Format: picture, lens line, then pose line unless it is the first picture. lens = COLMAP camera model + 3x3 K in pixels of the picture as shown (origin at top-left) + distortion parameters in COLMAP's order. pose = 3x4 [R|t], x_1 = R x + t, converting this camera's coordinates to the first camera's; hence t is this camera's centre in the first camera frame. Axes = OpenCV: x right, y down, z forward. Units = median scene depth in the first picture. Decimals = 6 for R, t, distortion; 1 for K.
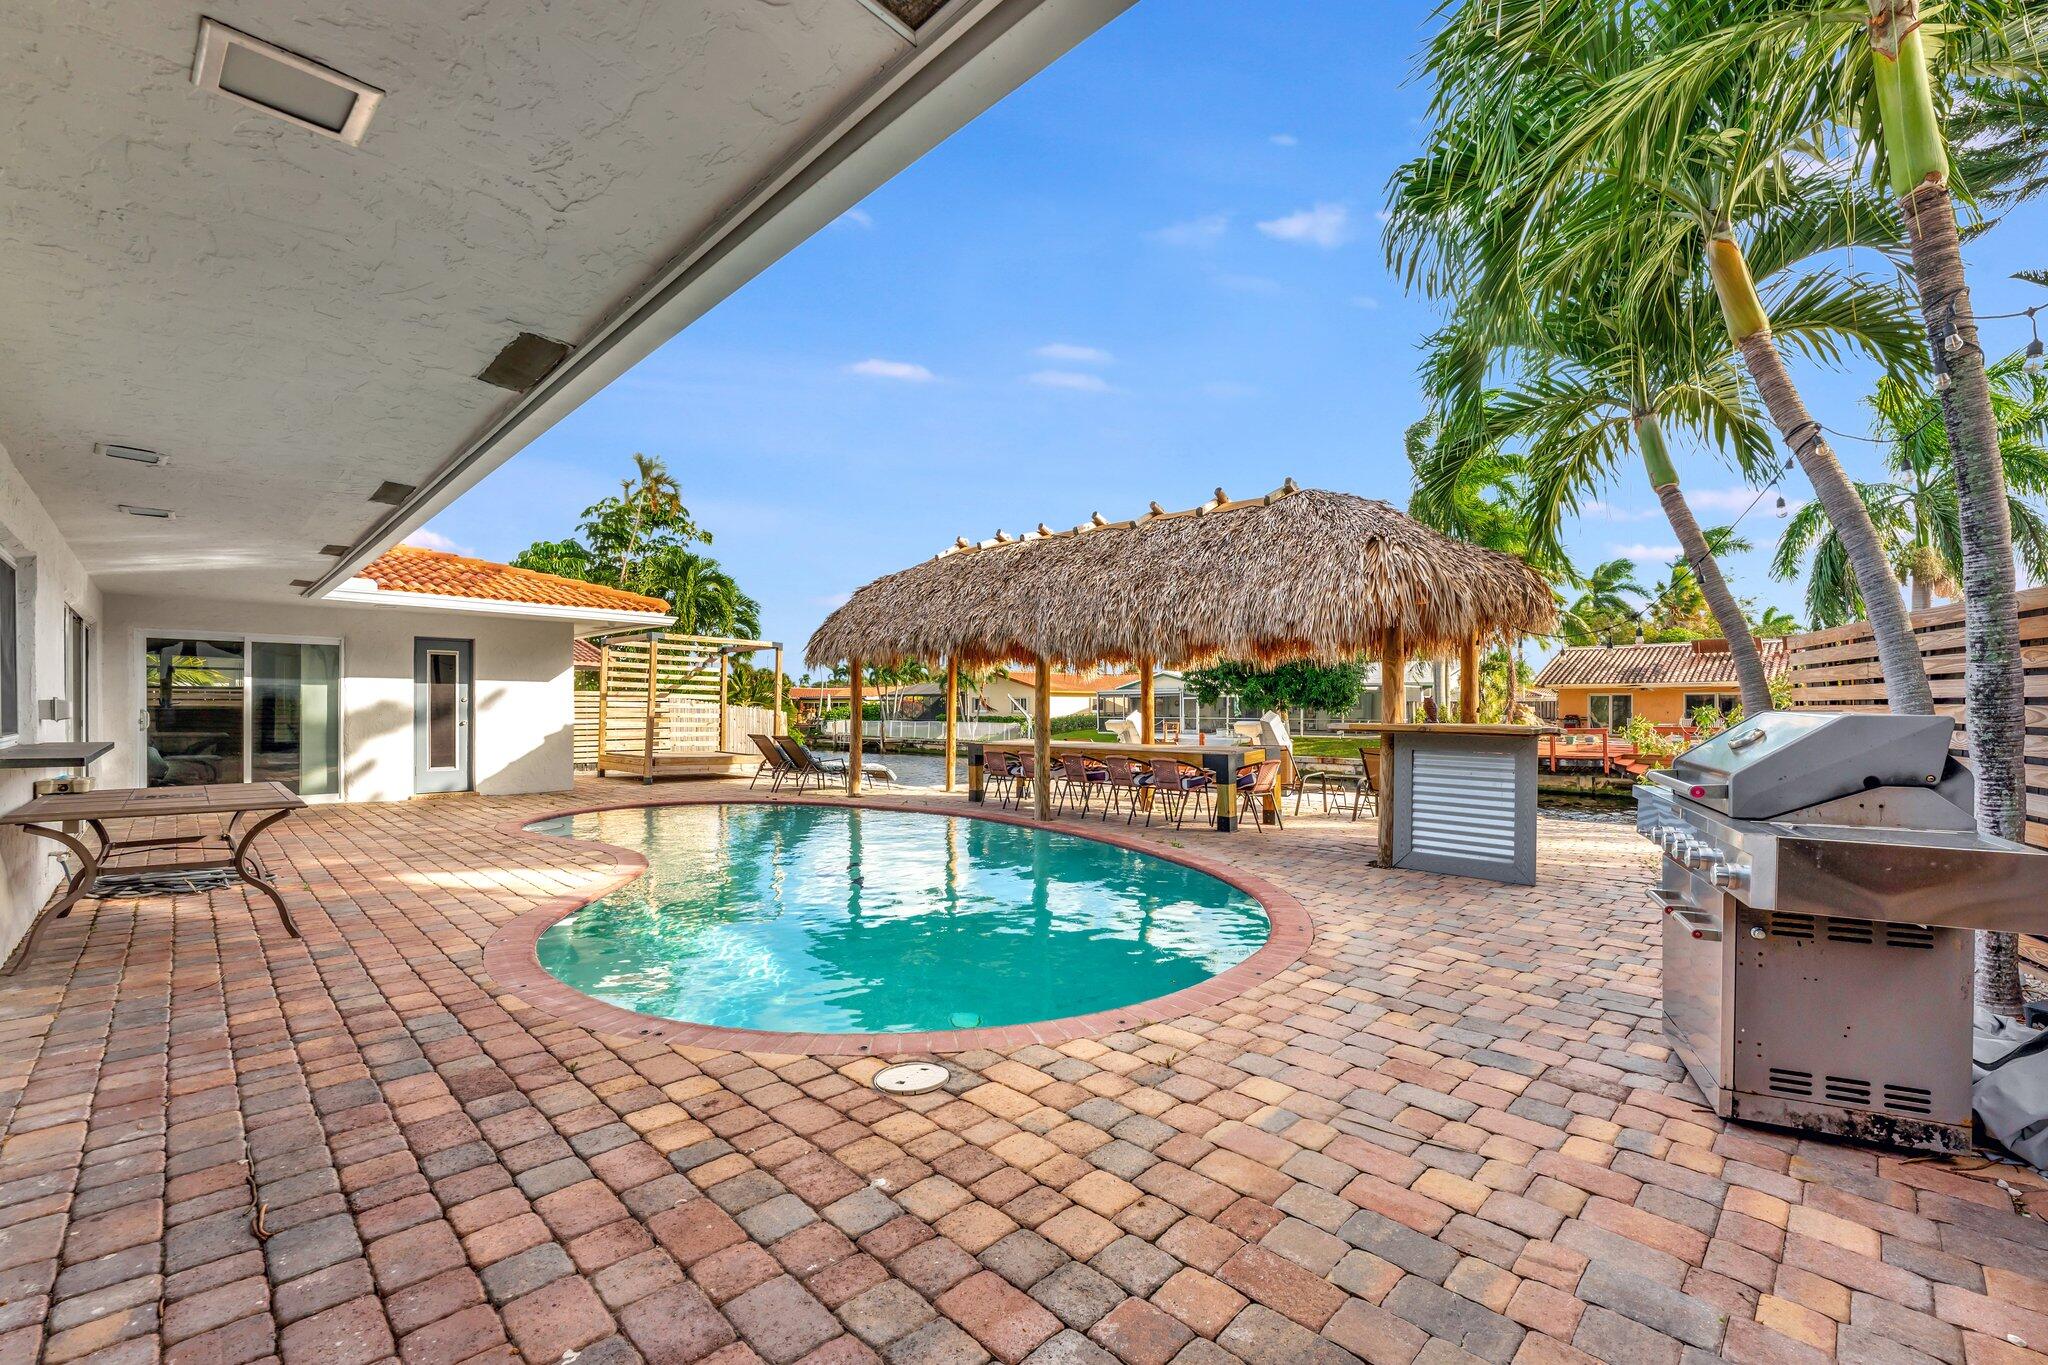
lens RADIAL K [[852.0, 0, 1025.0], [0, 852.0, 713.9], [0, 0, 1]] dist [-0.012252, 0.000062]
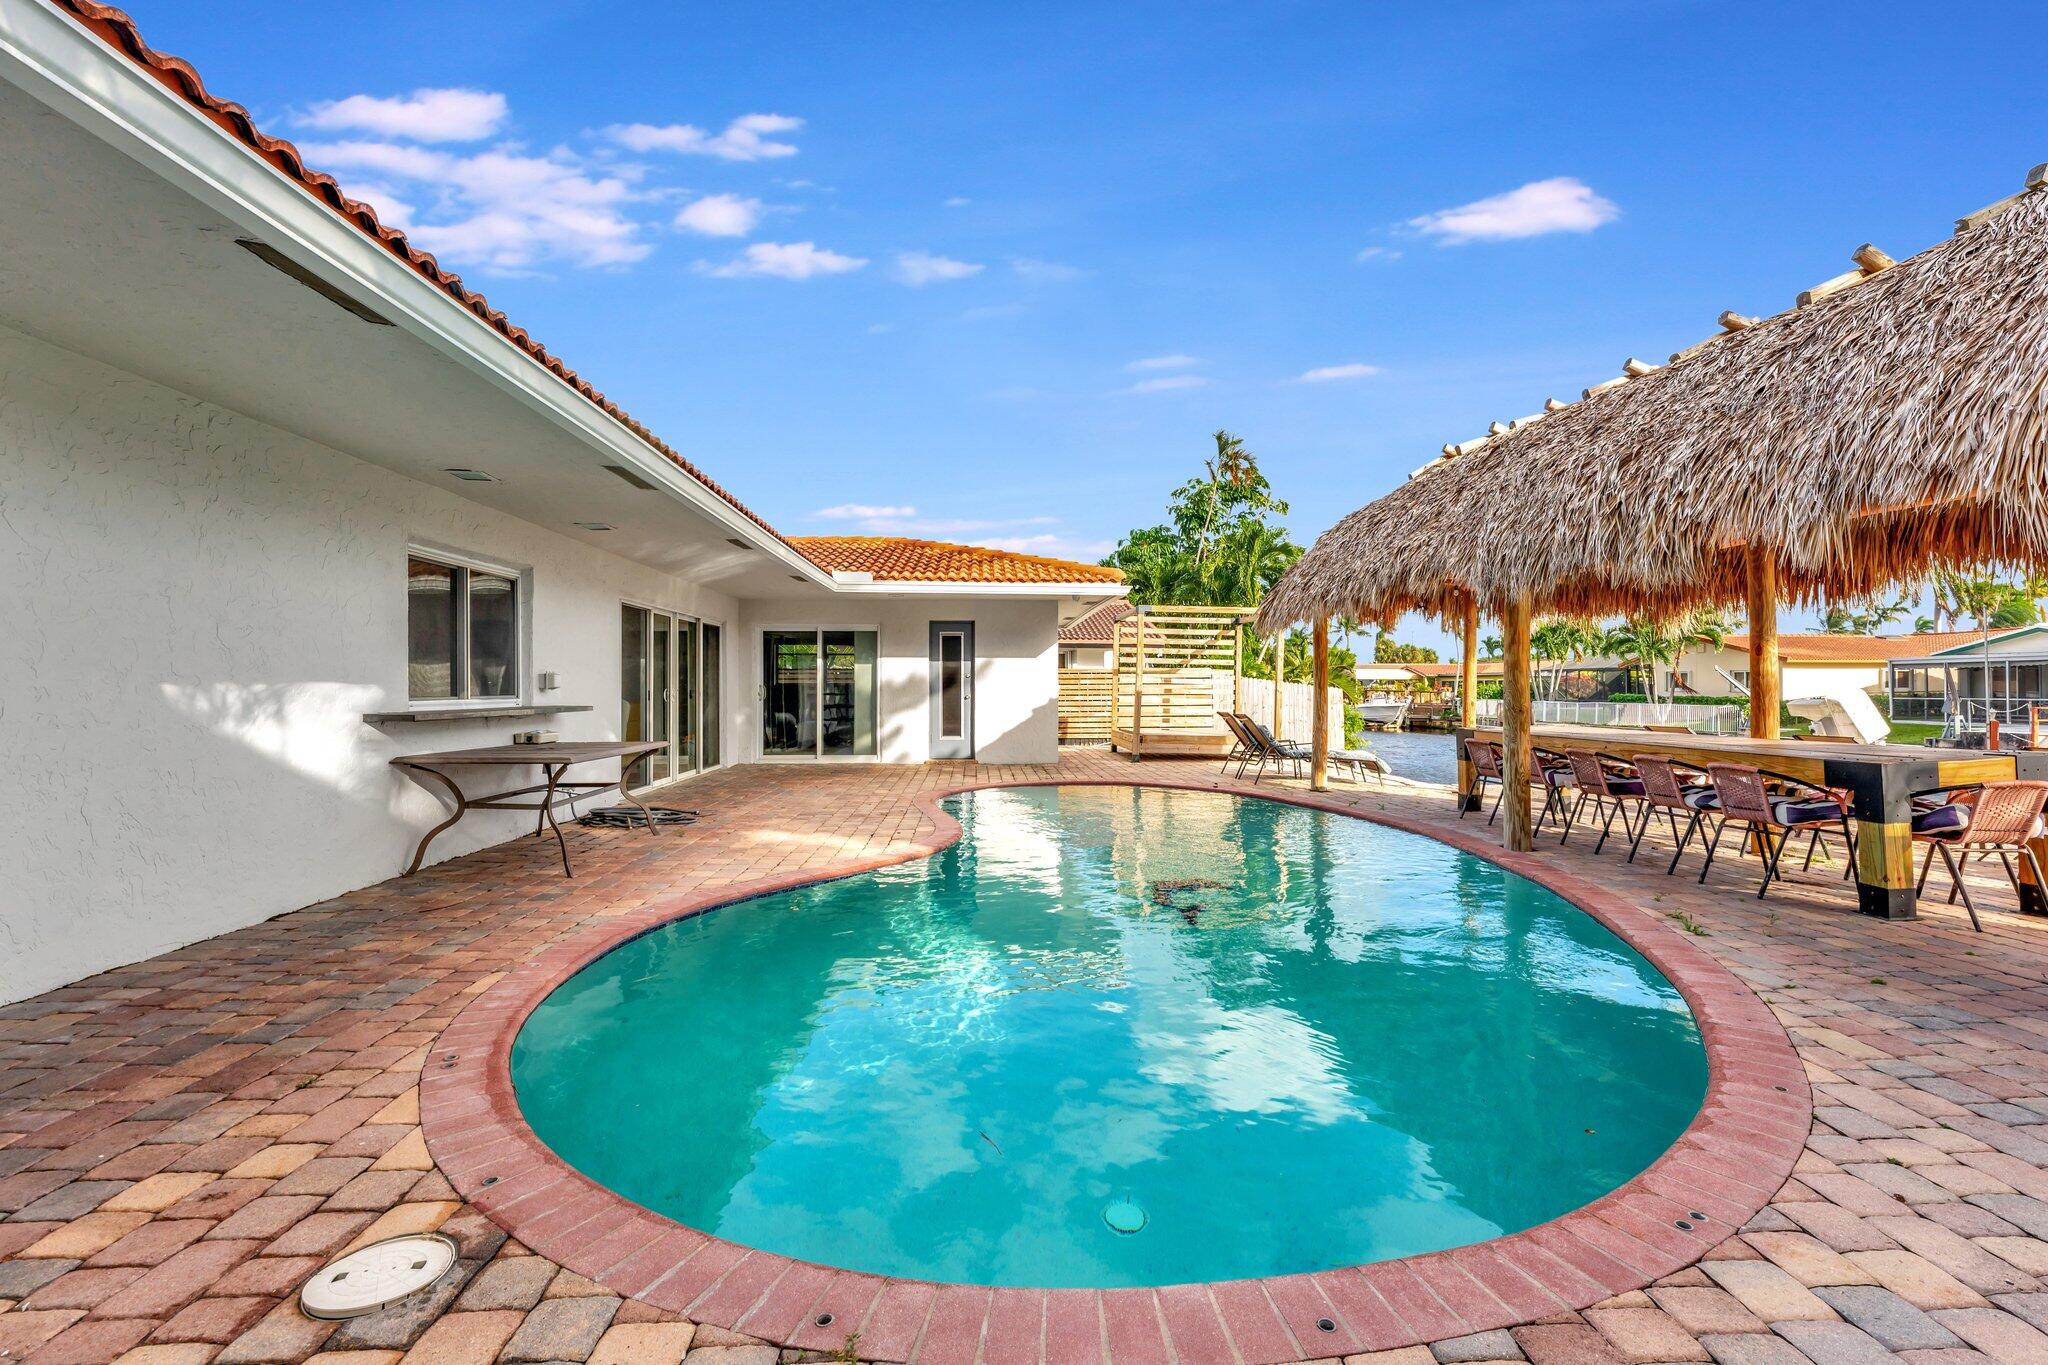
lens RADIAL K [[871.2, 0, 1024.0], [0, 871.2, 682.5], [0, 0, 1]] dist [-0.003317, -0.000346]
pose [[0.746946, -0.005638, -0.664861, 0.151223], [-0.002499, 0.999933, -0.011288, 0.005004], [0.664880, 0.010093, 0.746882, 0.208729]]
